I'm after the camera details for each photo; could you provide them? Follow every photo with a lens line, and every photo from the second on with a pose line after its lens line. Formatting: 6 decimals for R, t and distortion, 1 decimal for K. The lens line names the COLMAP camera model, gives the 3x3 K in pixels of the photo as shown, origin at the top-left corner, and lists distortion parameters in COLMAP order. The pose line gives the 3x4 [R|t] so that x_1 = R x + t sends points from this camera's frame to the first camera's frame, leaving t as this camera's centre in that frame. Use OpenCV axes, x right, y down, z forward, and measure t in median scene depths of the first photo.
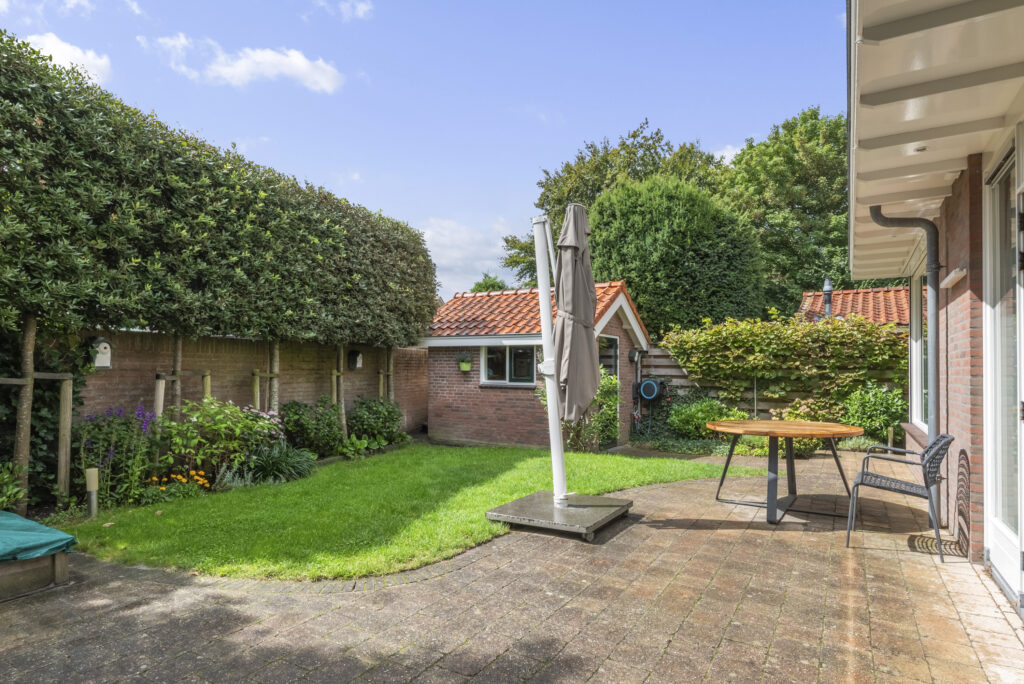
lens RADIAL K [[682.0, 0, 512.0], [0, 682.0, 356.8], [0, 0, 1]] dist [-0.003090, 0.000411]
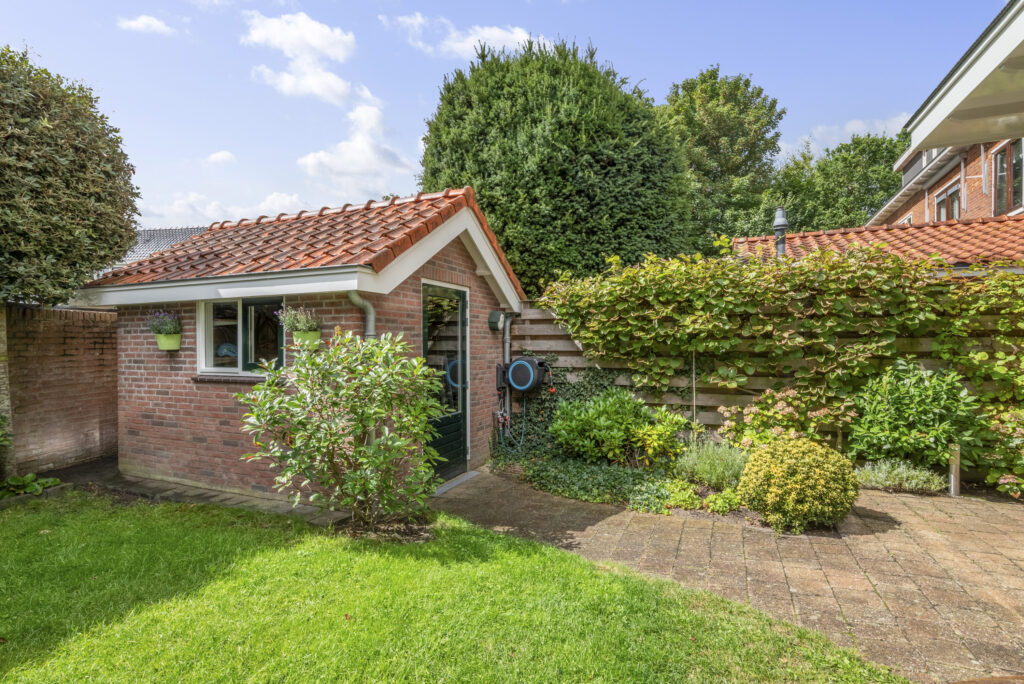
lens RADIAL K [[467.6, 0, 513.3], [0, 467.6, 354.6], [0, 0, 1]] dist [0.000742, 0.000307]
pose [[0.995566, -0.016365, 0.092631, 0.153558], [0.012366, 0.998973, 0.043584, 0.011049], [-0.093249, -0.042245, 0.994746, 0.575333]]
